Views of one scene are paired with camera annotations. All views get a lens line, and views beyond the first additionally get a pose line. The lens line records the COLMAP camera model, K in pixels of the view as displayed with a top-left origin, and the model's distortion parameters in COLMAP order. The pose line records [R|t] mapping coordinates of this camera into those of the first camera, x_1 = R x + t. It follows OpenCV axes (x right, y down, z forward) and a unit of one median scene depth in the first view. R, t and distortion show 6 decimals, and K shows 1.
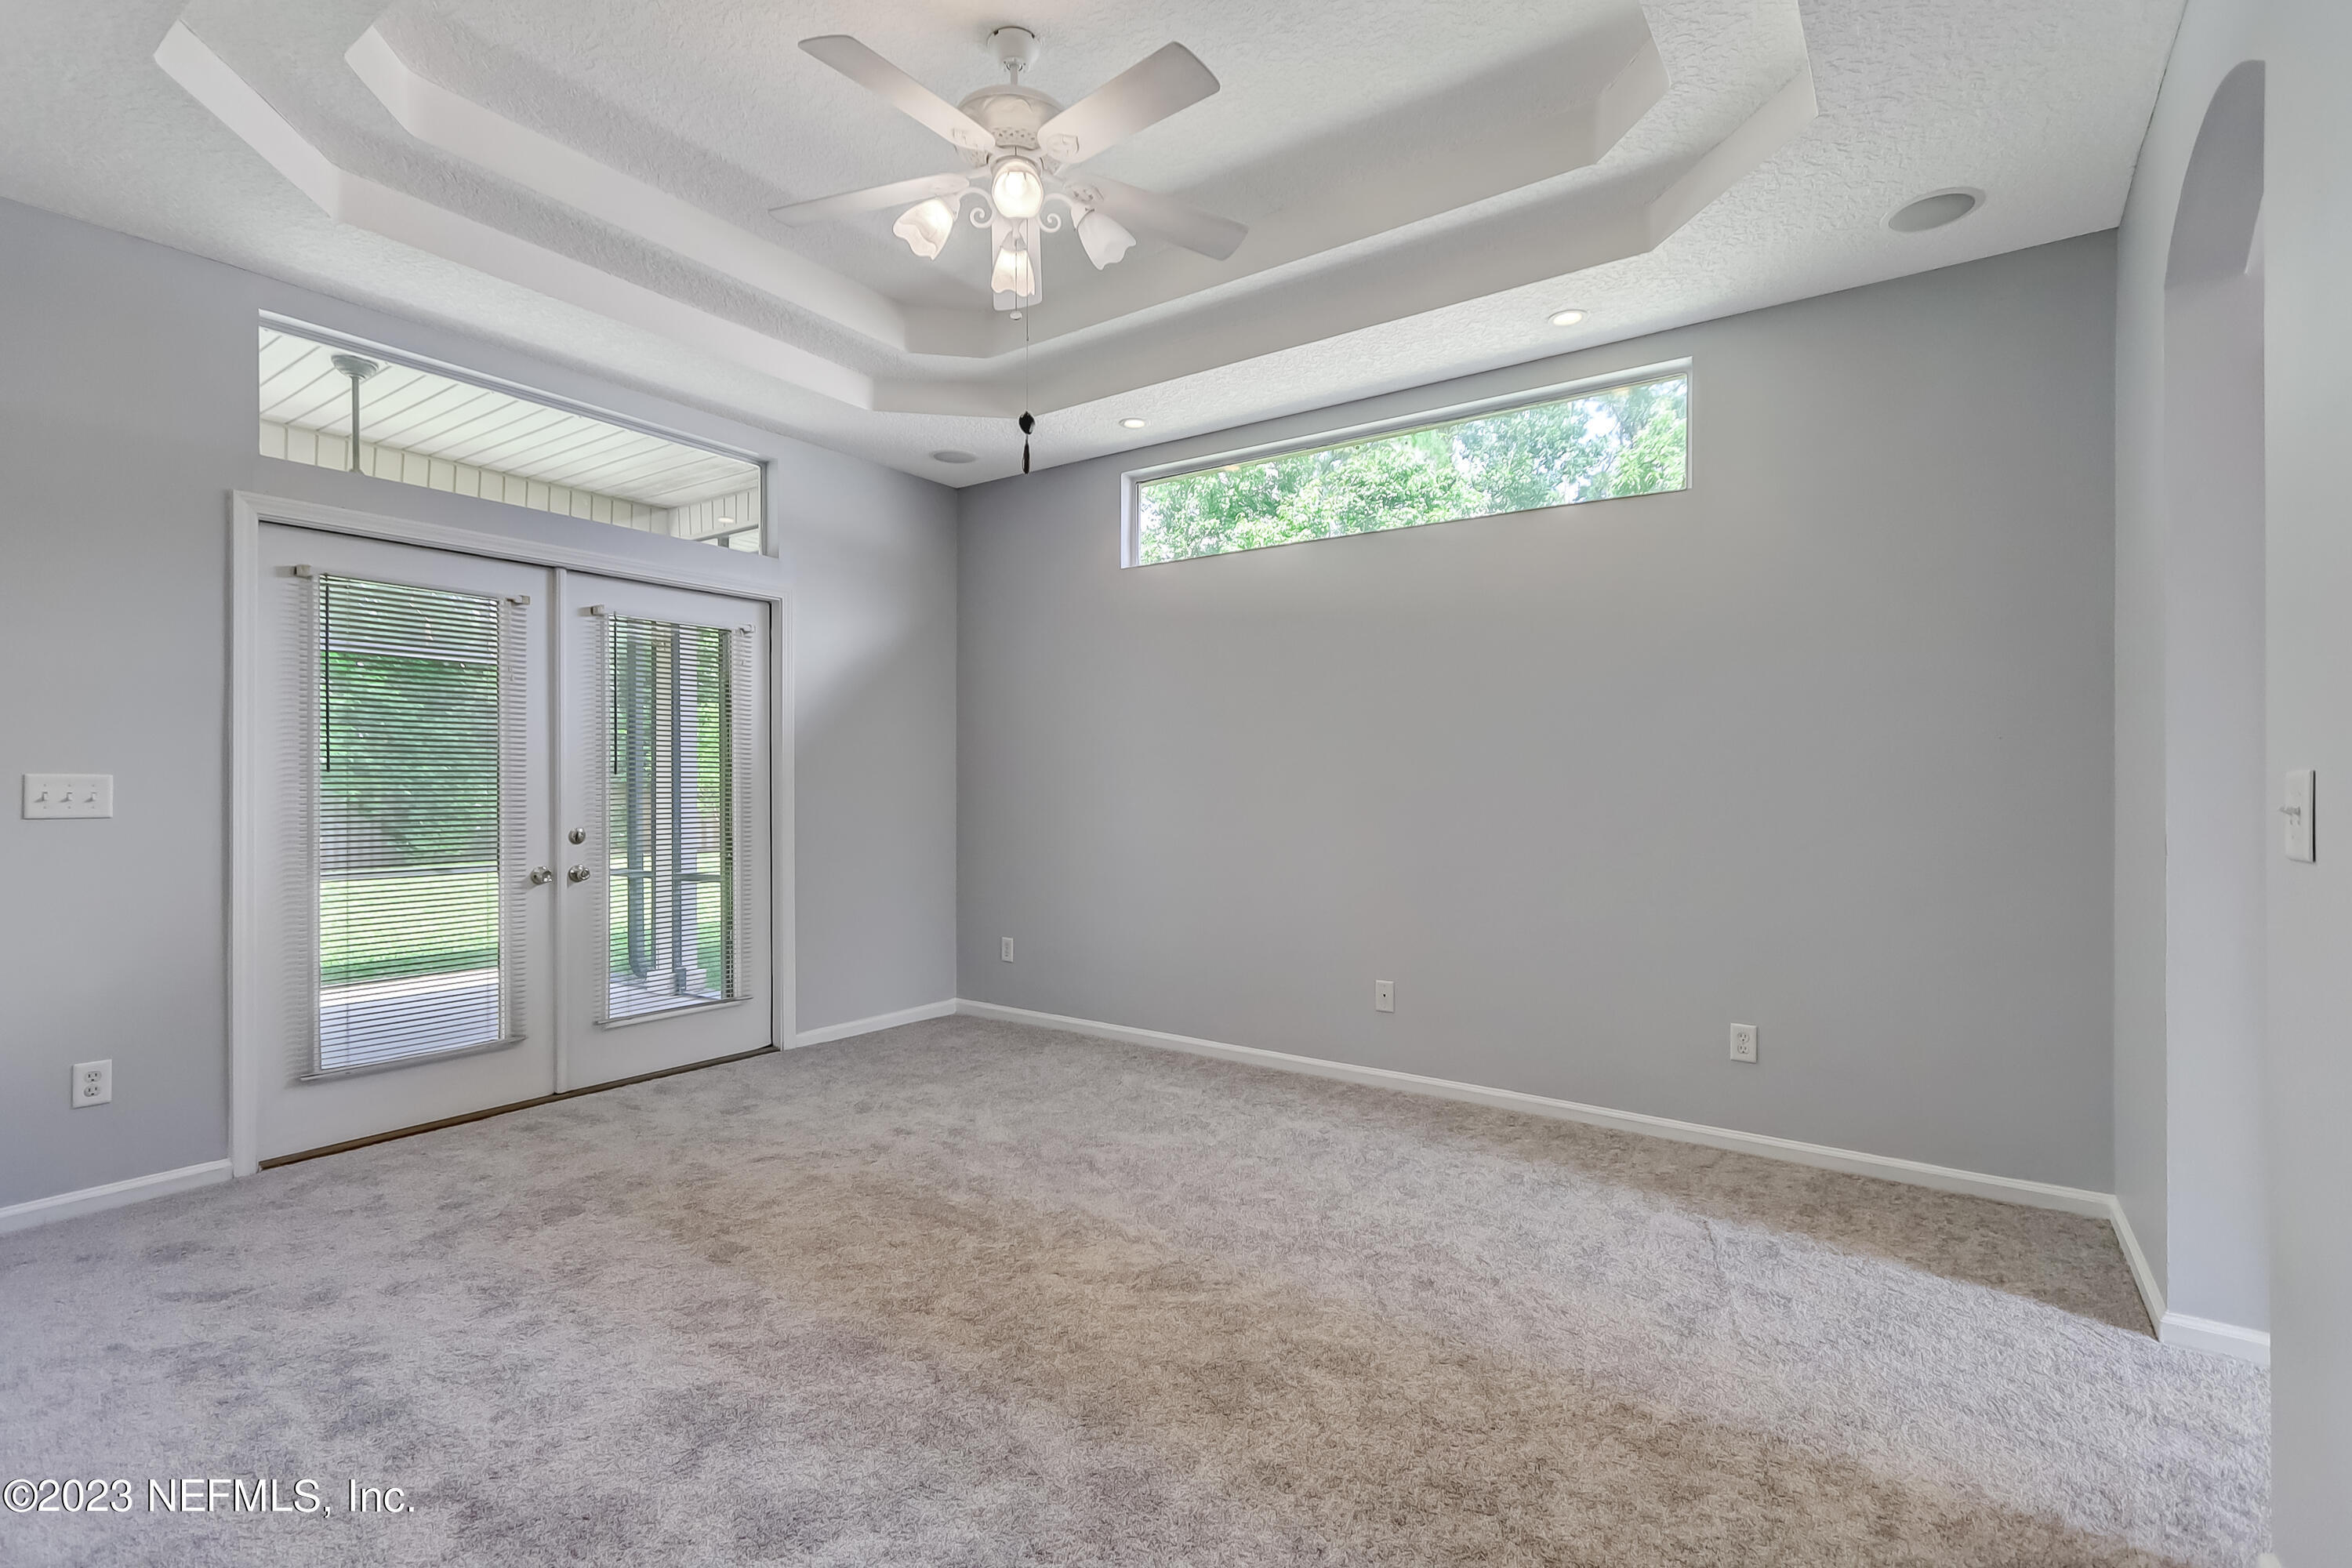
lens RADIAL K [[1077.7, 0, 1173.2], [0, 1077.7, 781.7], [0, 0, 1]] dist [0.000905, 0.000655]
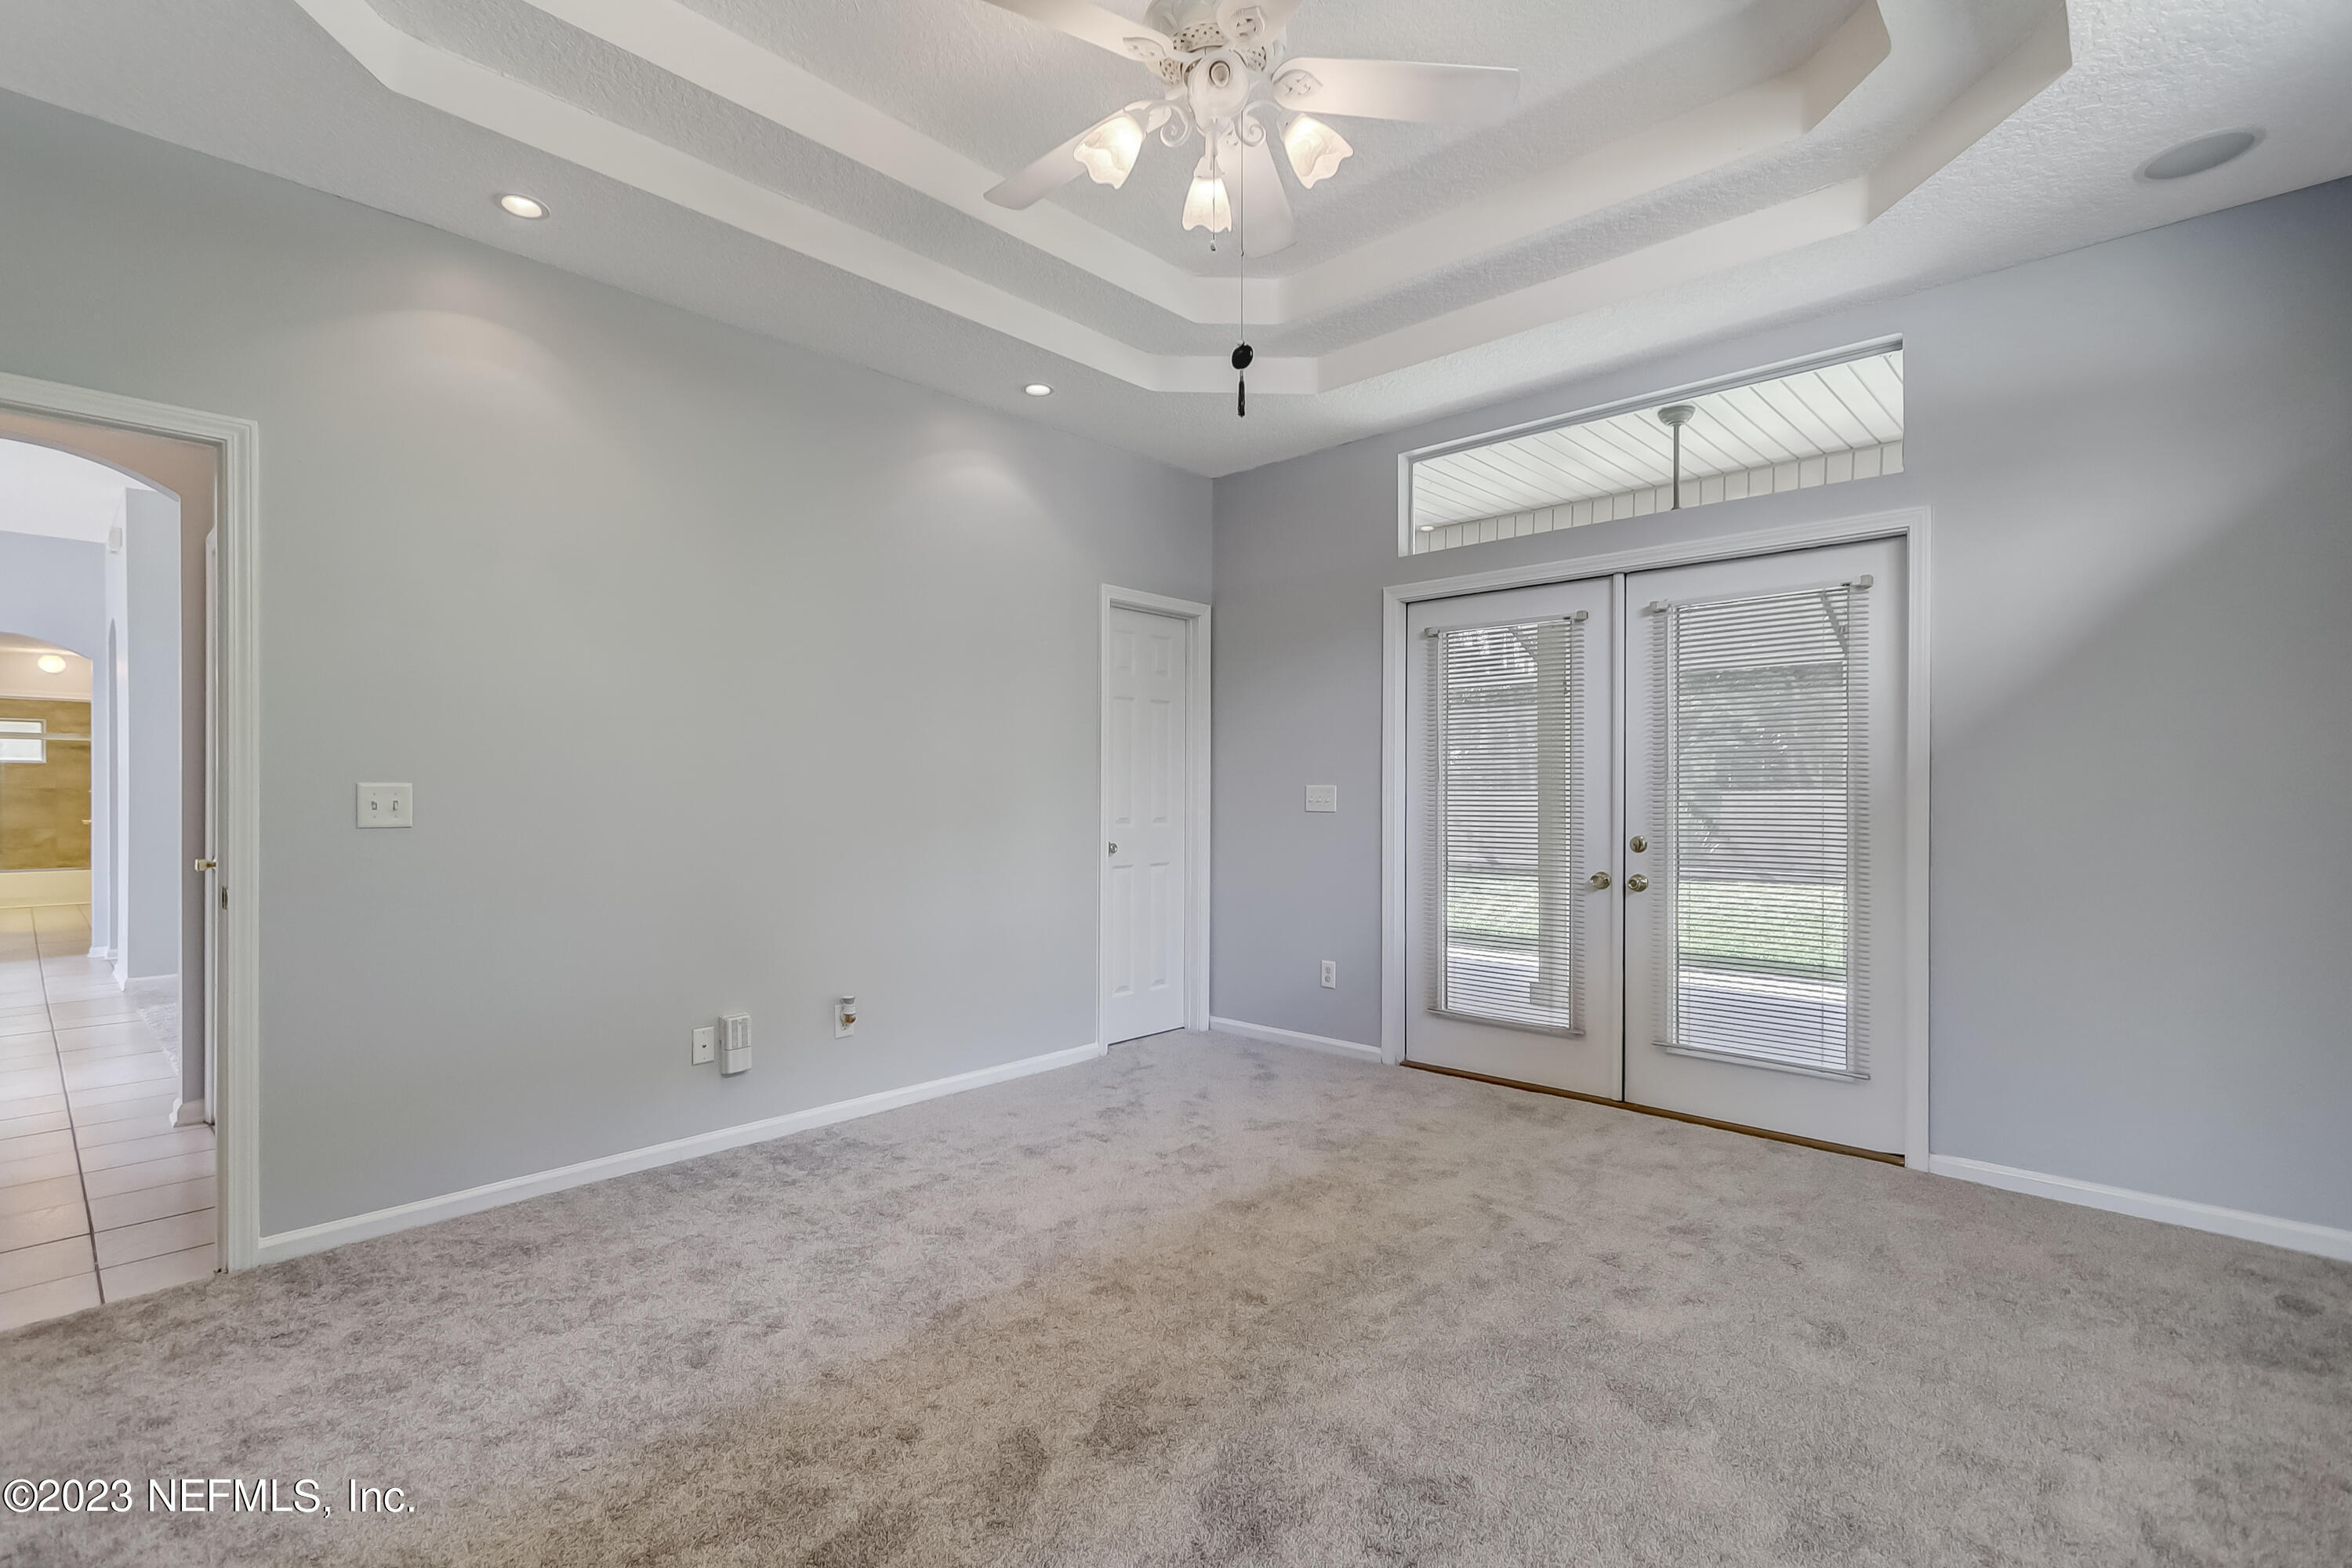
lens RADIAL K [[1085.2, 0, 1165.3], [0, 1085.2, 790.4], [0, 0, 1]] dist [0.000323, 0.003548]
pose [[-0.154640, -0.001496, -0.987970, 0.486815], [0.004897, 0.999985, -0.002281, 0.002605], [0.987959, -0.005191, -0.154630, 0.743665]]
